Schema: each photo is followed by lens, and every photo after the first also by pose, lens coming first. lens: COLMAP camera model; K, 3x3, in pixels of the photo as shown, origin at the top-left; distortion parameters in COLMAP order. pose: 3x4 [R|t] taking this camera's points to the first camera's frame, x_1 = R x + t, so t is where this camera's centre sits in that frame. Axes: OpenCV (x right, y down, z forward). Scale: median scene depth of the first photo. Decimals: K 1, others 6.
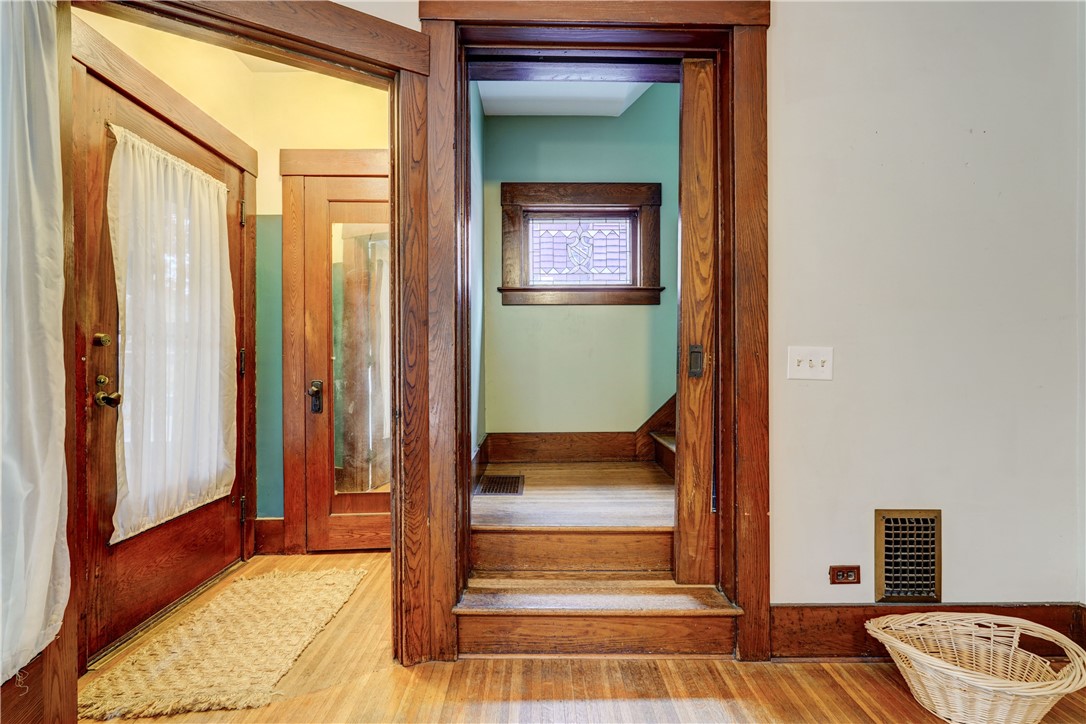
lens RADIAL K [[491.2, 0, 543.0], [0, 491.2, 362.0], [0, 0, 1]] dist [-0.008302, 0.008185]
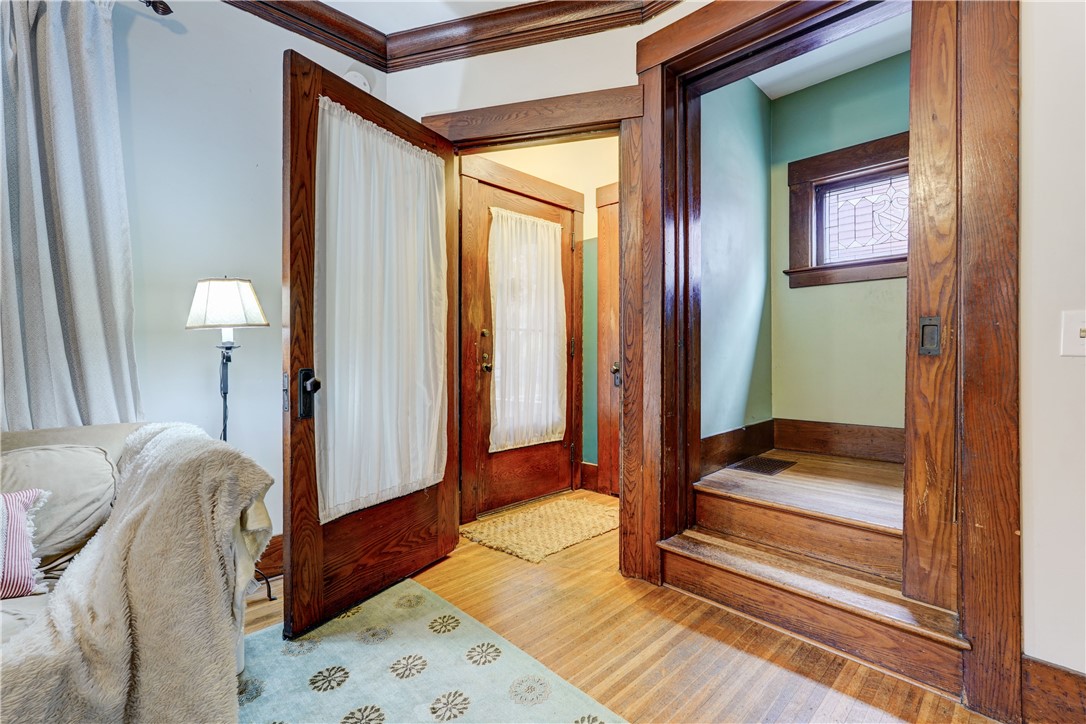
lens RADIAL K [[489.8, 0, 526.9], [0, 489.8, 353.2], [0, 0, 1]] dist [-0.007540, 0.014709]
pose [[0.684579, -0.001547, -0.728937, 0.451431], [-0.003783, 0.999977, -0.005676, 0.034564], [0.728929, 0.006643, 0.684557, -0.074156]]
